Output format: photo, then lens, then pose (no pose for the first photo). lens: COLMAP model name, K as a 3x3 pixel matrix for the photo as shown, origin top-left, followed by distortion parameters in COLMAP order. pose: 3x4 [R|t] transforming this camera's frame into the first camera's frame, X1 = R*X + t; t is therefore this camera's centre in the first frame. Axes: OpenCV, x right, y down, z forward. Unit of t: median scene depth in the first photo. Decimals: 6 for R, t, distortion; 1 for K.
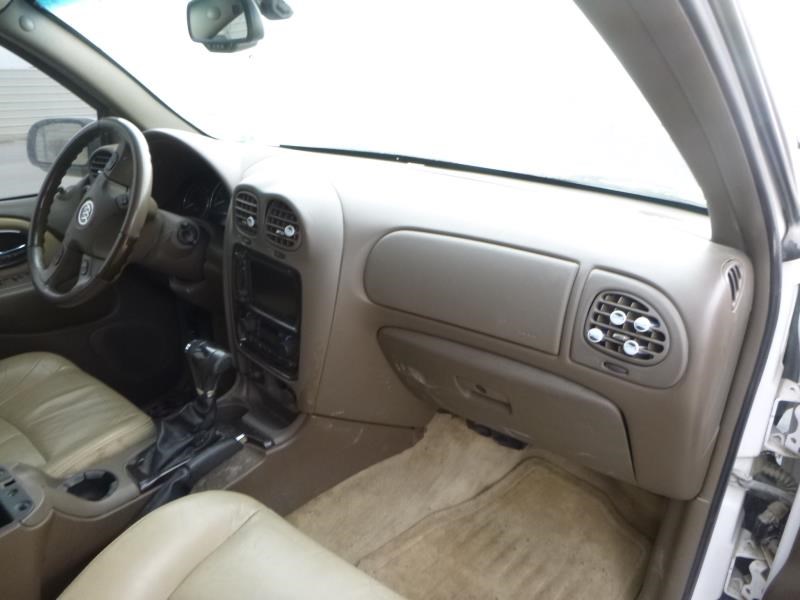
lens RADIAL K [[588.0, 0, 399.7], [0, 588.0, 296.2], [0, 0, 1]] dist [-0.034402, -0.006302]
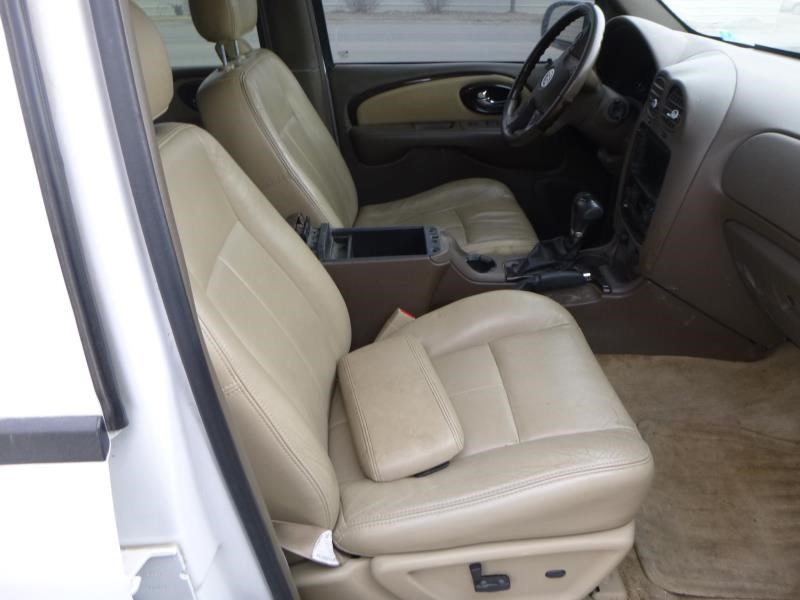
lens RADIAL K [[588.0, 0, 401.7], [0, 588.0, 301.6], [0, 0, 1]] dist [-0.034402, -0.006302]
pose [[0.660796, 0.378274, -0.648272, 0.290473], [-0.261023, 0.925617, 0.274043, 0.049643], [0.703715, -0.011872, 0.710383, -0.172679]]
